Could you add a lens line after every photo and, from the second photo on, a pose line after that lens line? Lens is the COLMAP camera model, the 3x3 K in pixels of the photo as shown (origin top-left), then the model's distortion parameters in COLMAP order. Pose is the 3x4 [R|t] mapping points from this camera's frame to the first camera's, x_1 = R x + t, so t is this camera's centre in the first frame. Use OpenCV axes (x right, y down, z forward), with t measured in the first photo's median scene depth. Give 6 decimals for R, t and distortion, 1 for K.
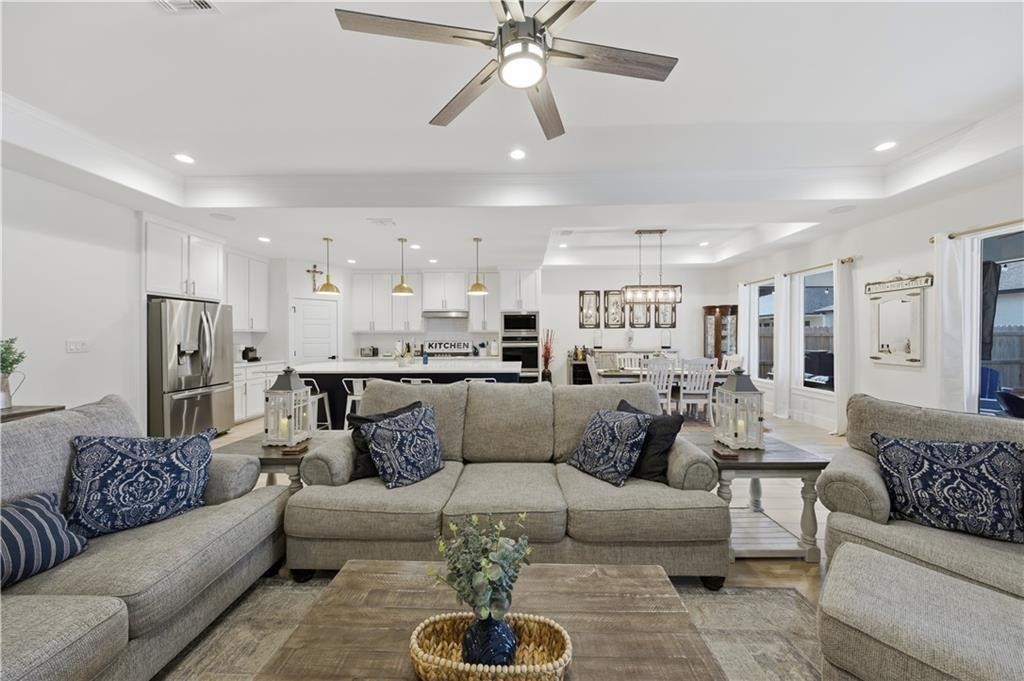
lens RADIAL K [[349.9, 0, 510.2], [0, 349.9, 337.8], [0, 0, 1]] dist [0.006360, -0.000320]
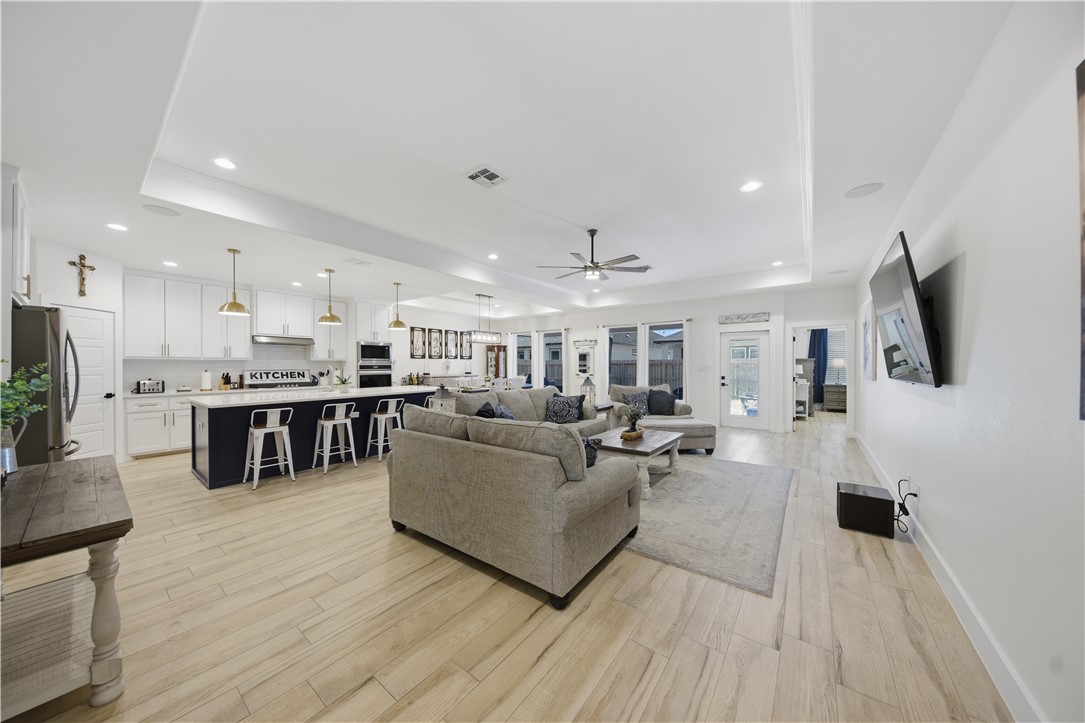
lens RADIAL K [[370.8, 0, 547.6], [0, 370.8, 364.4], [0, 0, 1]] dist [0.006360, -0.000320]
pose [[0.565087, 0.003416, 0.825024, -0.595855], [0.005011, 0.999959, -0.007573, 0.005472], [-0.825016, 0.008414, 0.565047, -0.101149]]
